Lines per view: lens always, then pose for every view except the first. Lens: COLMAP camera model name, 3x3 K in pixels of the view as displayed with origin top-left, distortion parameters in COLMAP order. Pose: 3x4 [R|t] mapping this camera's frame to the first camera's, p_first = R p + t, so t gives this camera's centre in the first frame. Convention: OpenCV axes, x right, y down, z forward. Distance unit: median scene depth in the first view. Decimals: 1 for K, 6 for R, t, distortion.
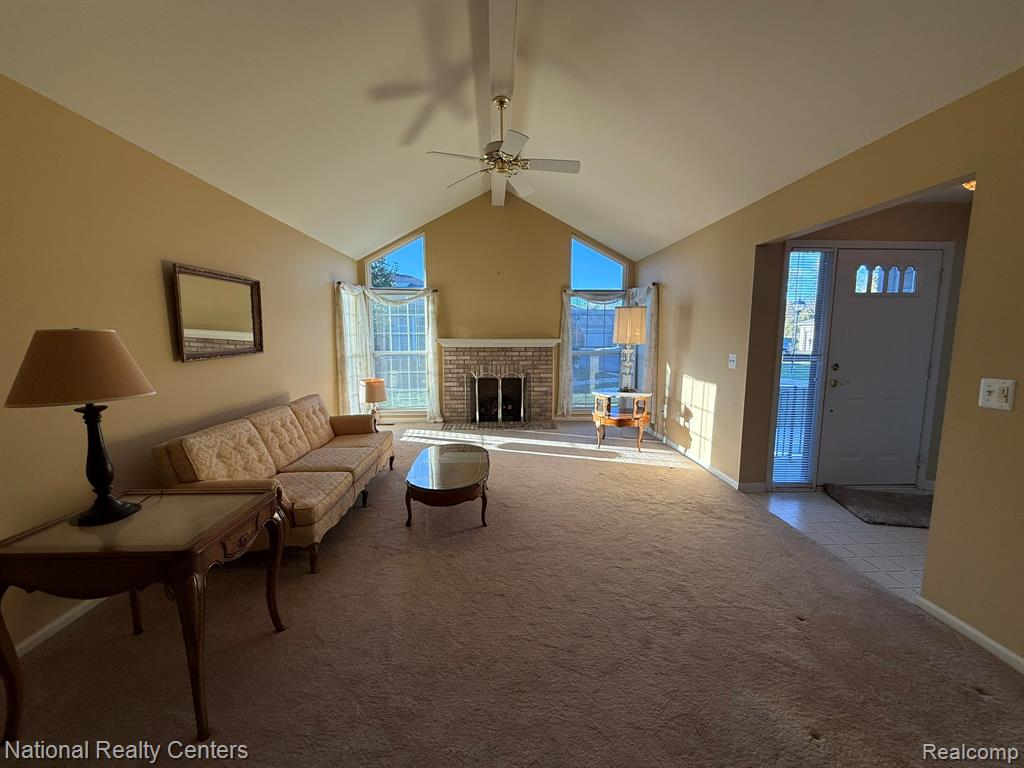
lens RADIAL K [[407.9, 0, 509.4], [0, 407.9, 385.4], [0, 0, 1]] dist [-0.000482, 0.000791]
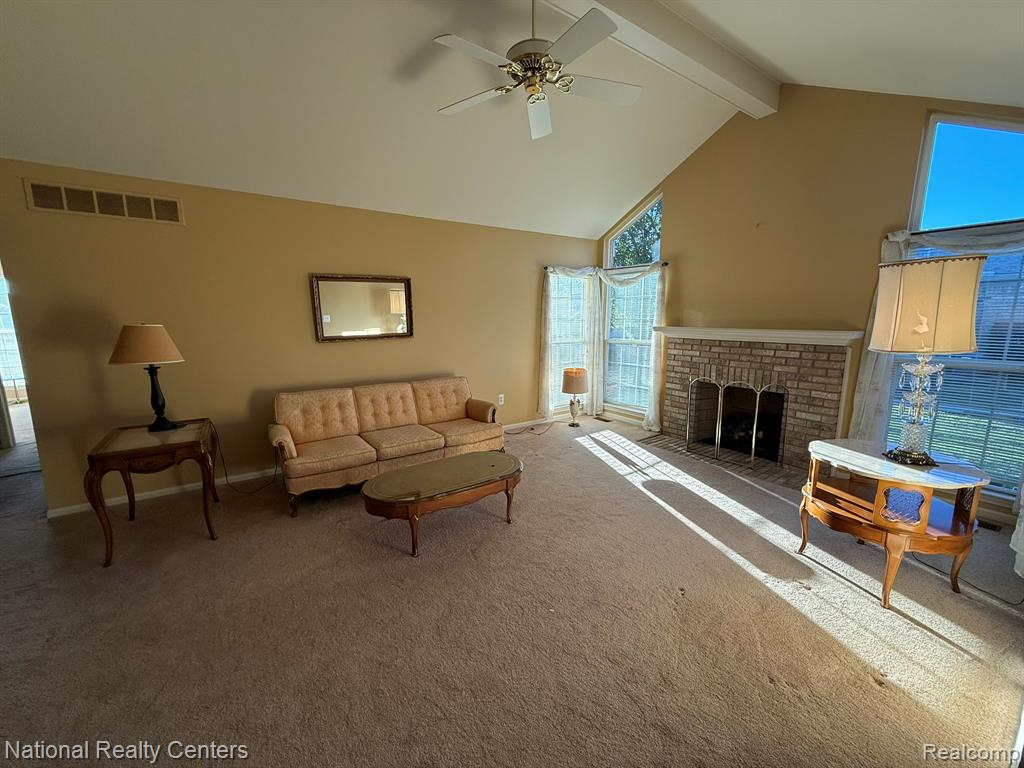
lens RADIAL K [[407.9, 0, 510.9], [0, 407.9, 384.4], [0, 0, 1]] dist [-0.000482, 0.000791]
pose [[0.536305, 0.142274, -0.831946, 0.406192], [-0.101588, 0.989405, 0.103714, -0.067283], [0.837888, 0.028893, 0.545077, 0.404444]]
